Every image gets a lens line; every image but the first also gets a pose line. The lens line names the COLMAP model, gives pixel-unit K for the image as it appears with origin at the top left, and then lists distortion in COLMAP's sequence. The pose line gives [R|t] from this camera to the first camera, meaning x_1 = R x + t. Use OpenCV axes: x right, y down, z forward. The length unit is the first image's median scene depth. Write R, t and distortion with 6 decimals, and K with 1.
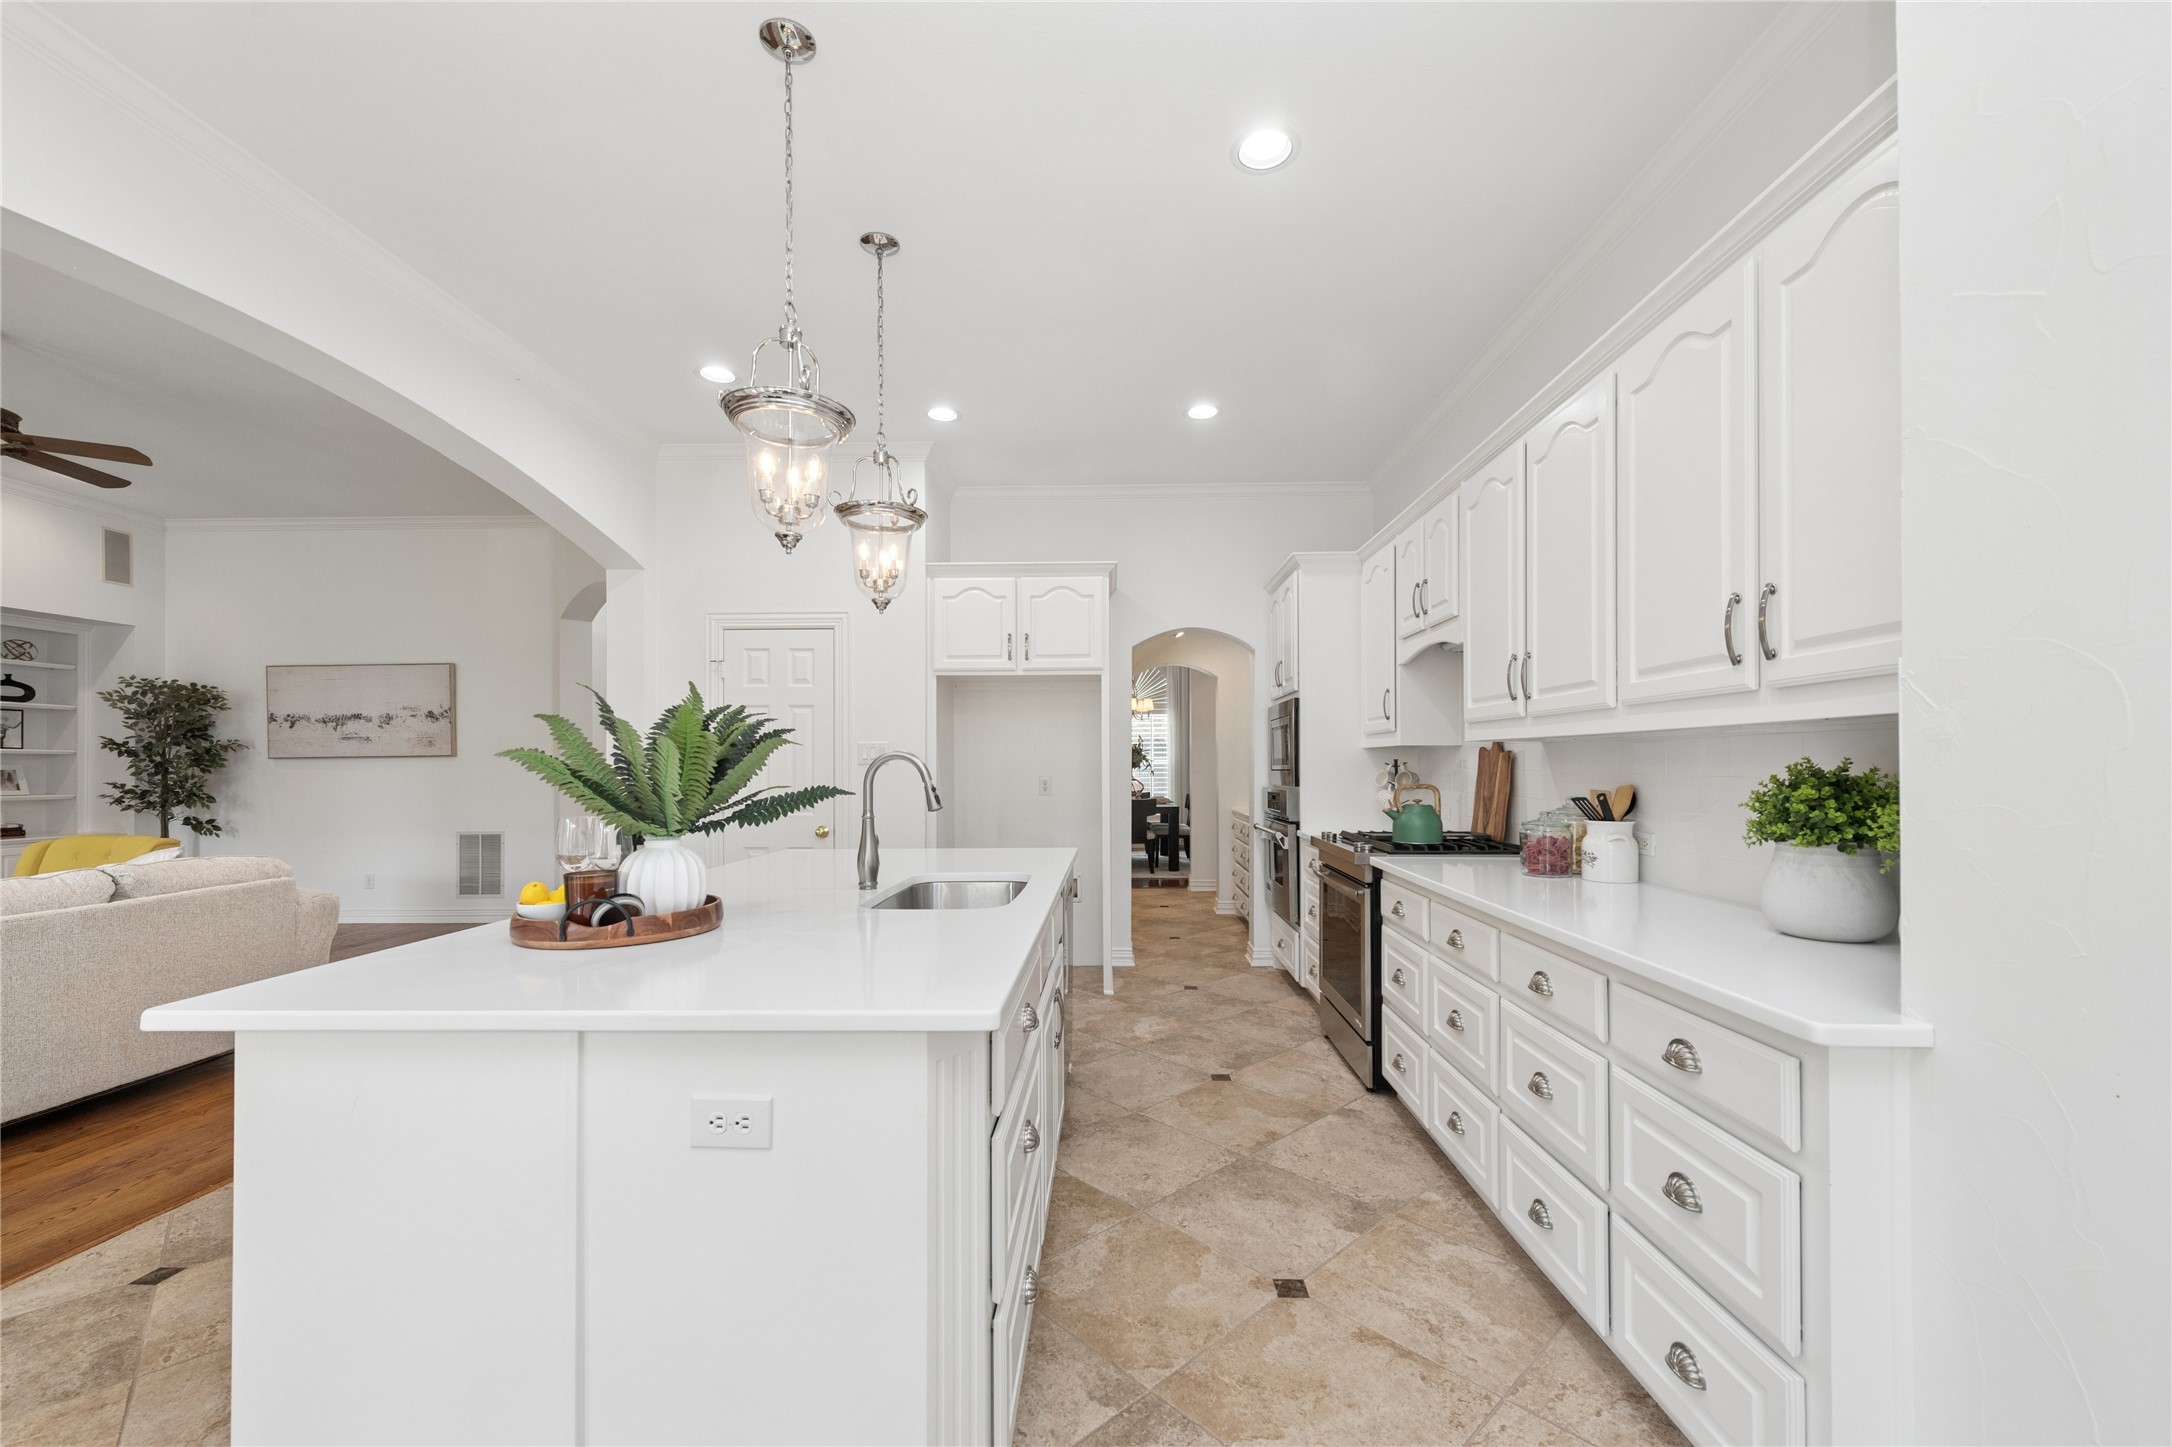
lens RADIAL K [[869.8, 0, 1091.3], [0, 869.8, 756.1], [0, 0, 1]] dist [0.004824, 0.000040]
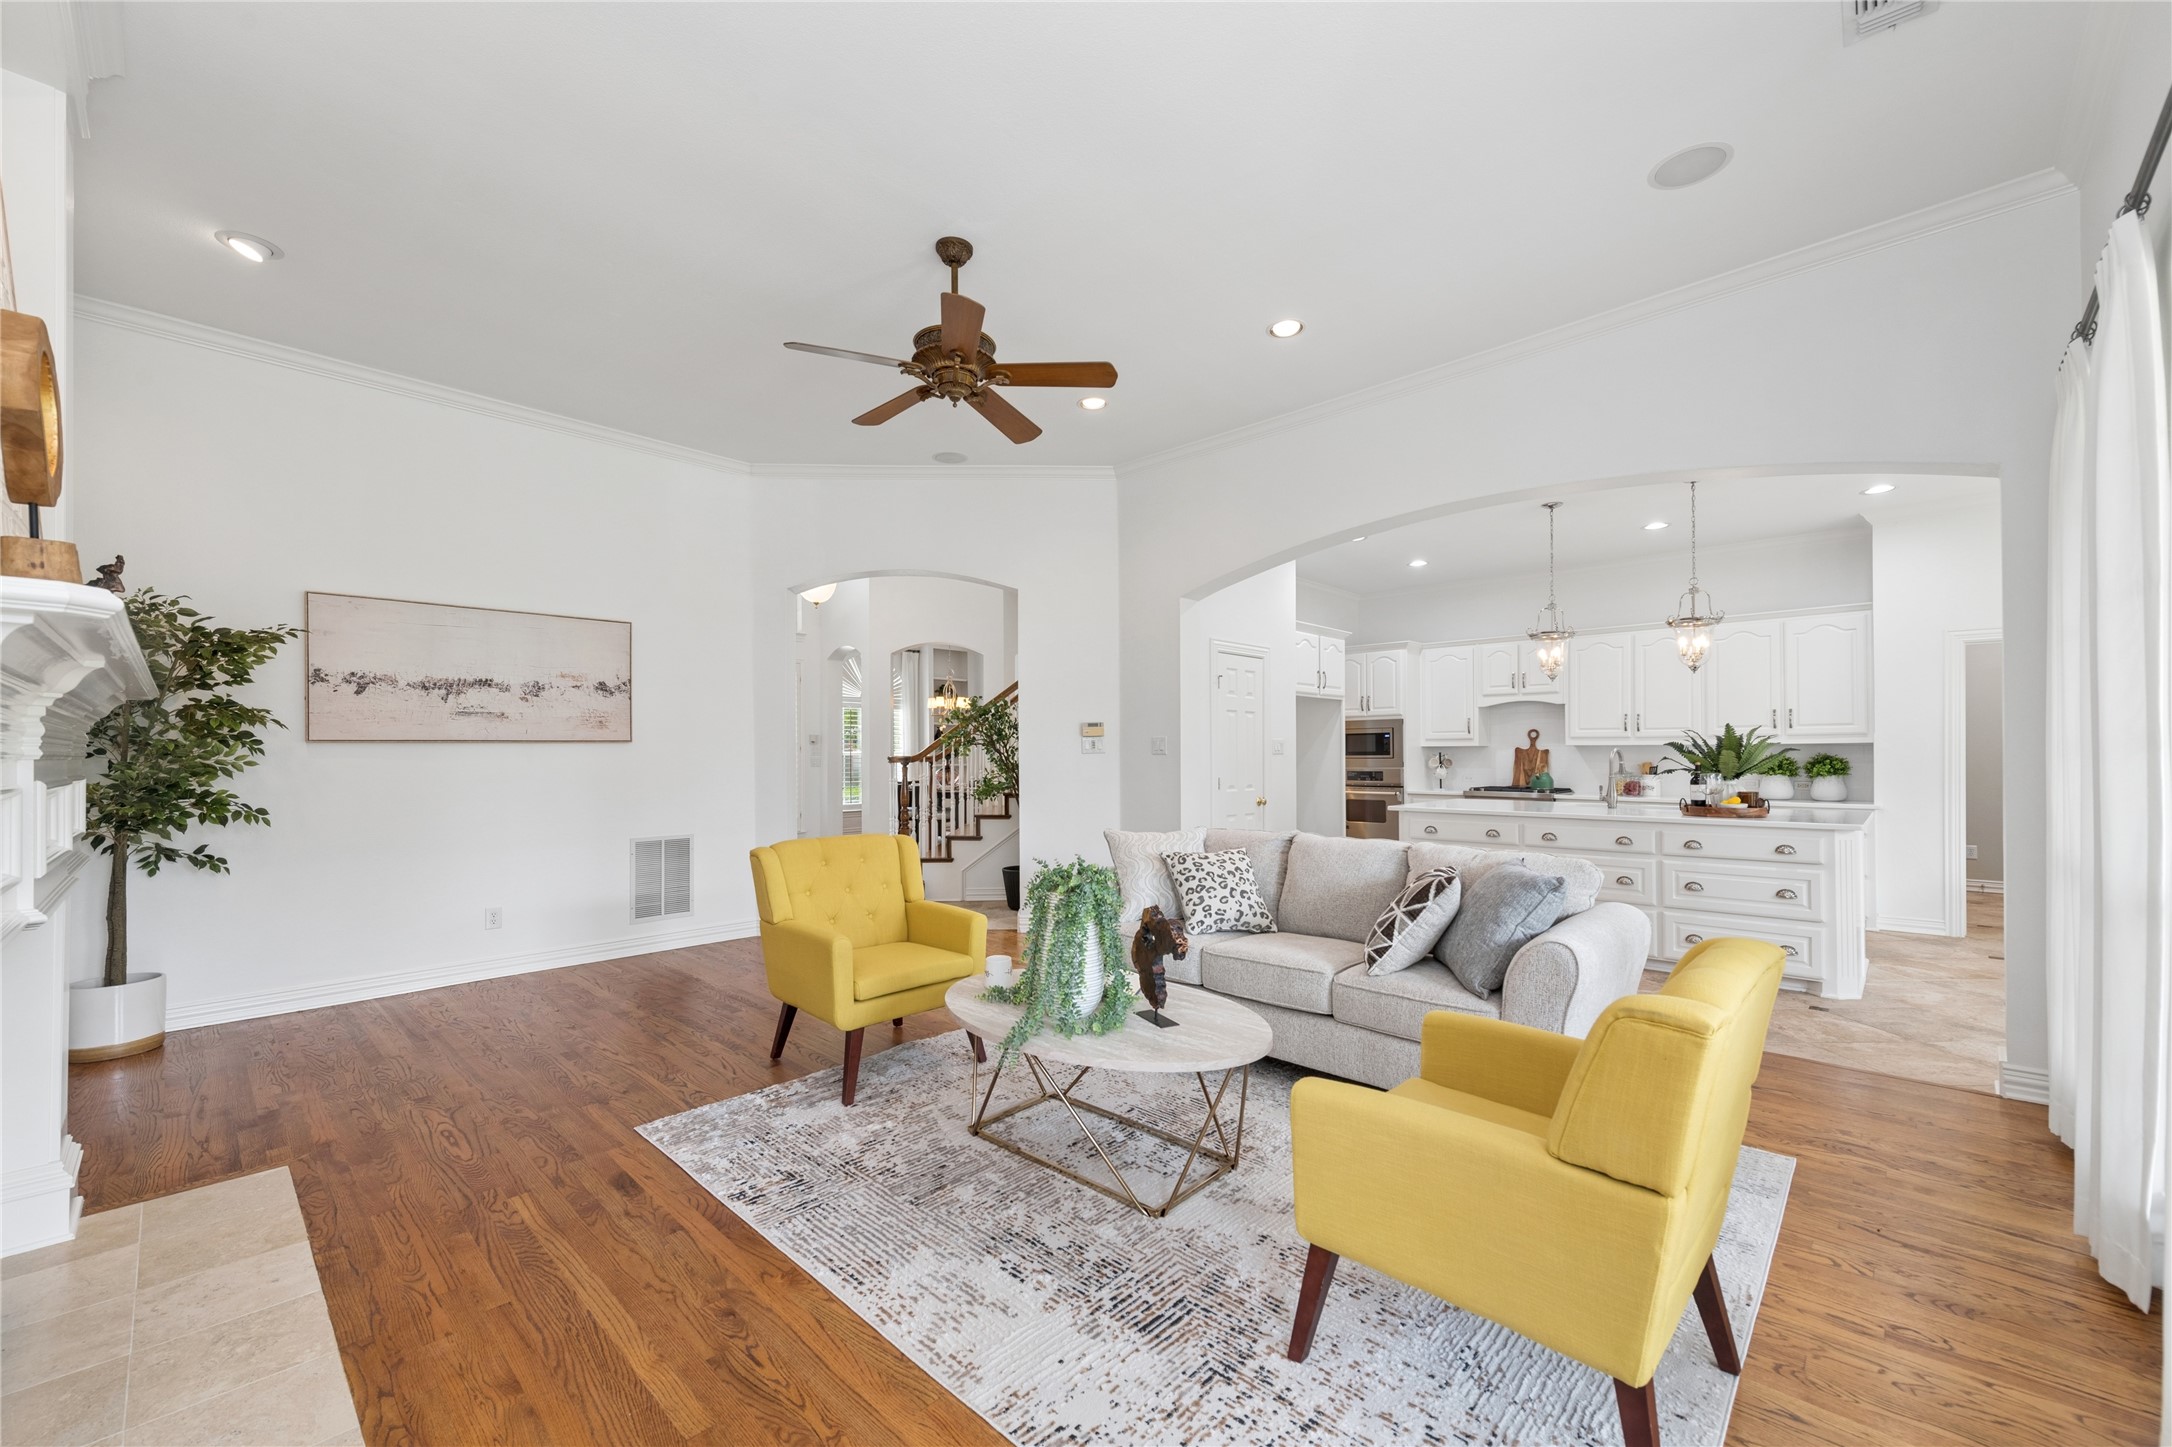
lens RADIAL K [[857.8, 0, 1085.2], [0, 857.8, 748.9], [0, 0, 1]] dist [0.001120, -0.000050]
pose [[0.668207, 0.007608, 0.743936, -1.289275], [-0.008312, 0.999962, -0.002761, 0.006411], [-0.743929, -0.004339, 0.668245, 0.233899]]
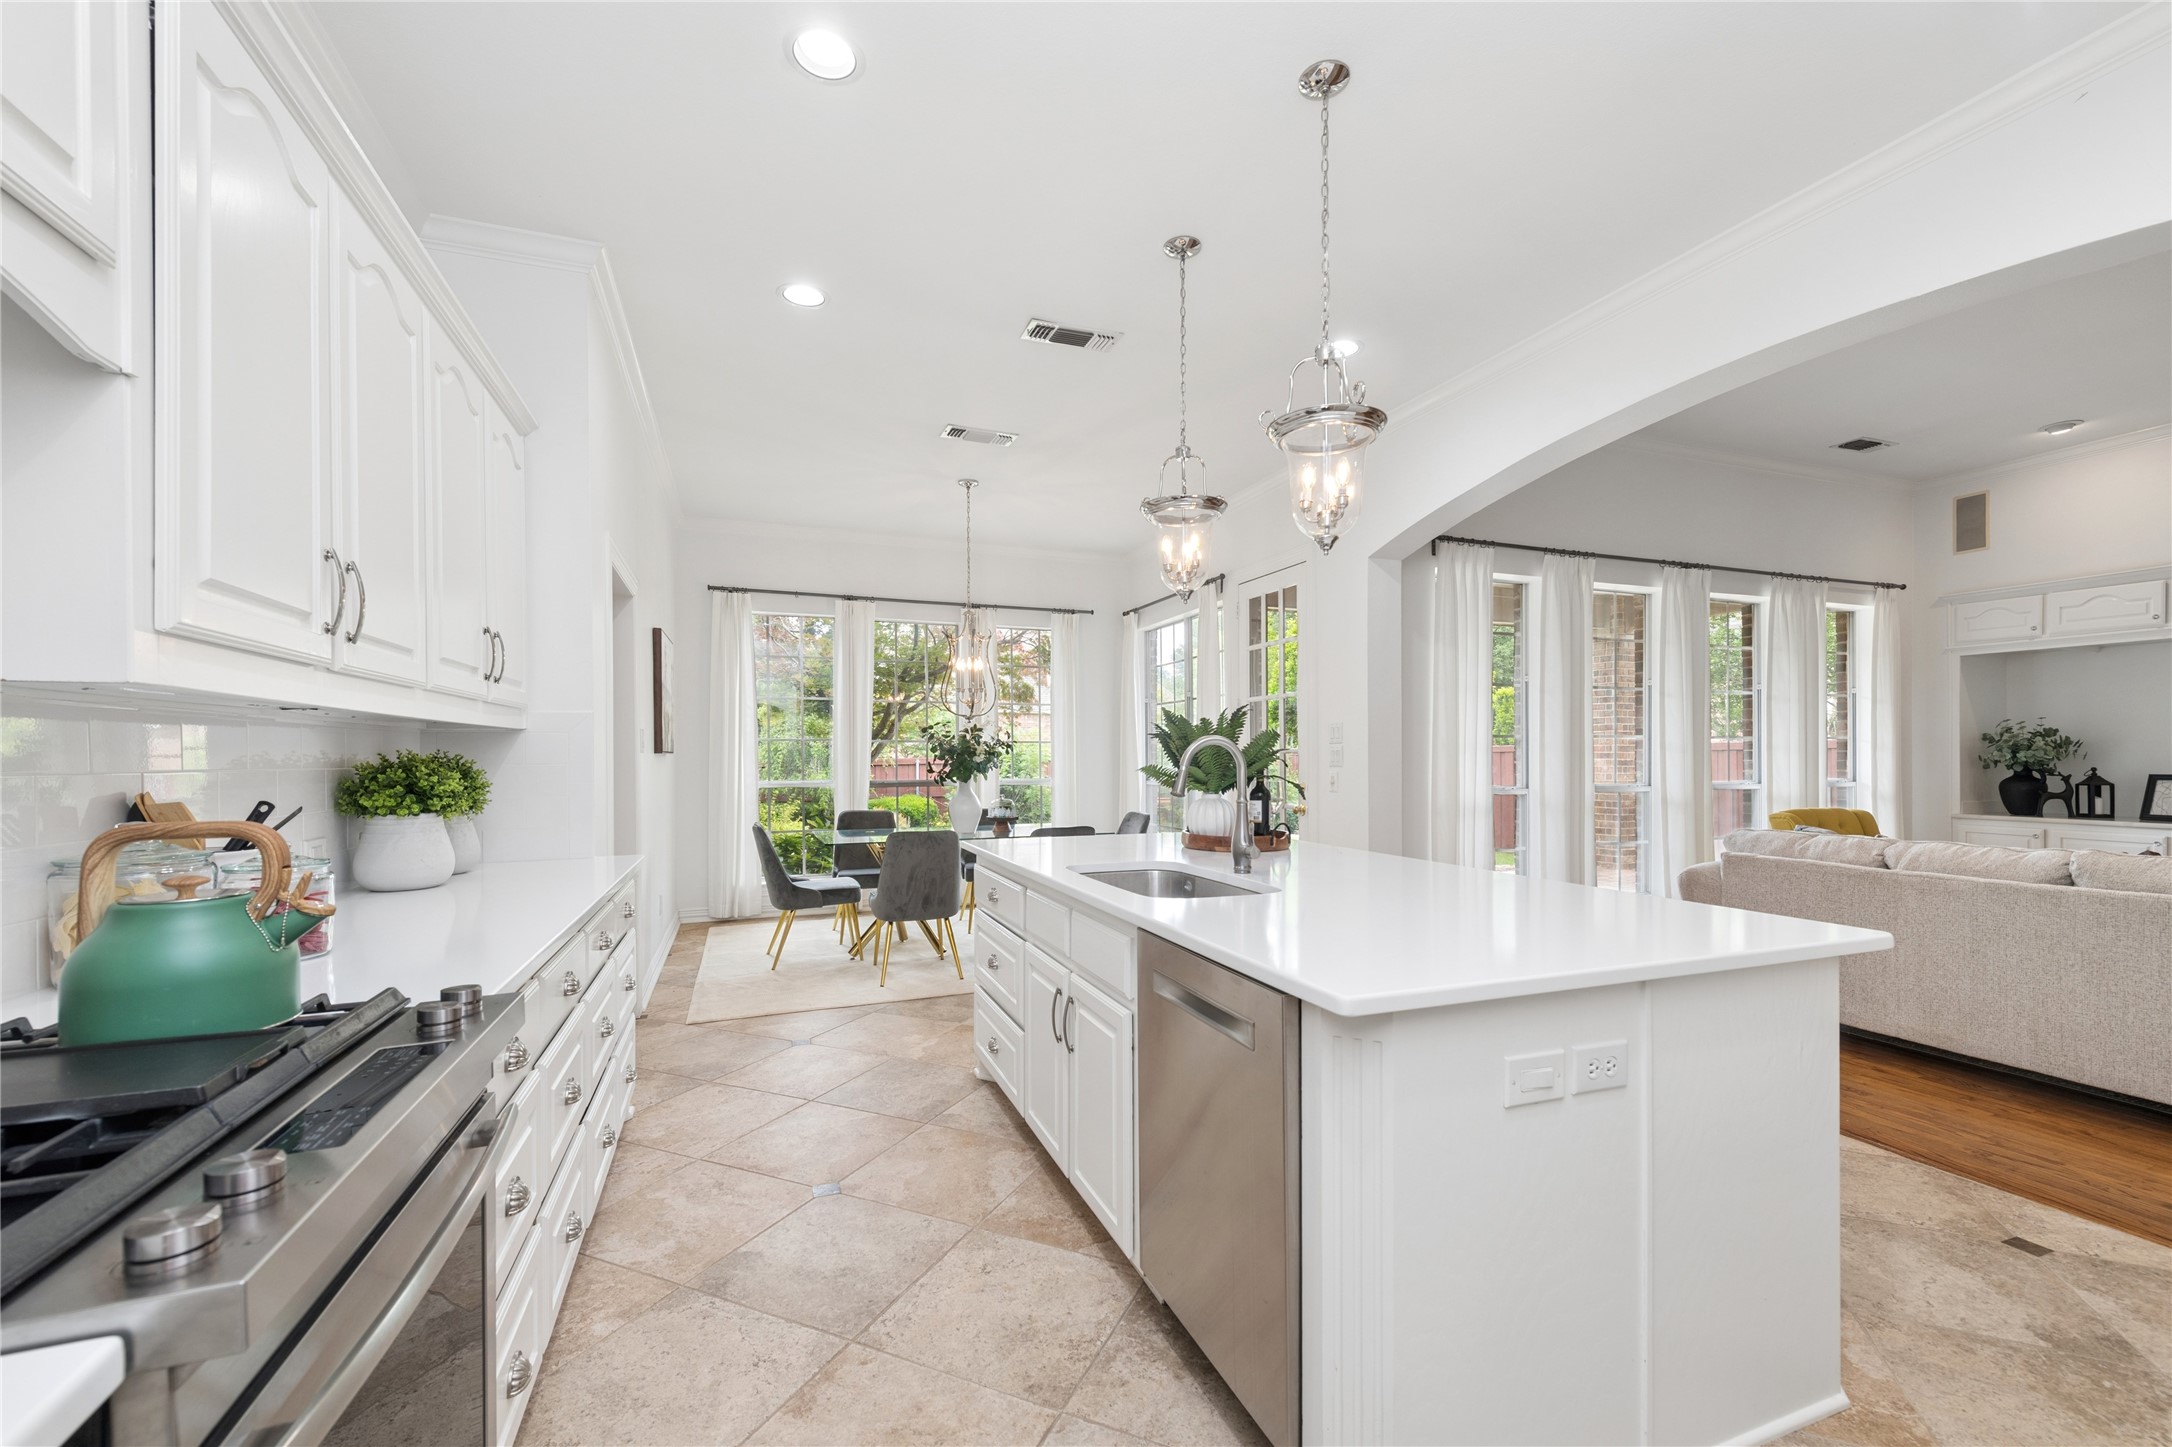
lens RADIAL K [[869.8, 0, 1091.3], [0, 869.8, 756.1], [0, 0, 1]] dist [0.004824, 0.000040]
pose [[-0.921526, 0.007827, -0.388238, 0.129979], [0.011433, 0.999910, -0.006980, 0.010724], [0.388148, -0.010871, -0.921533, 0.826872]]
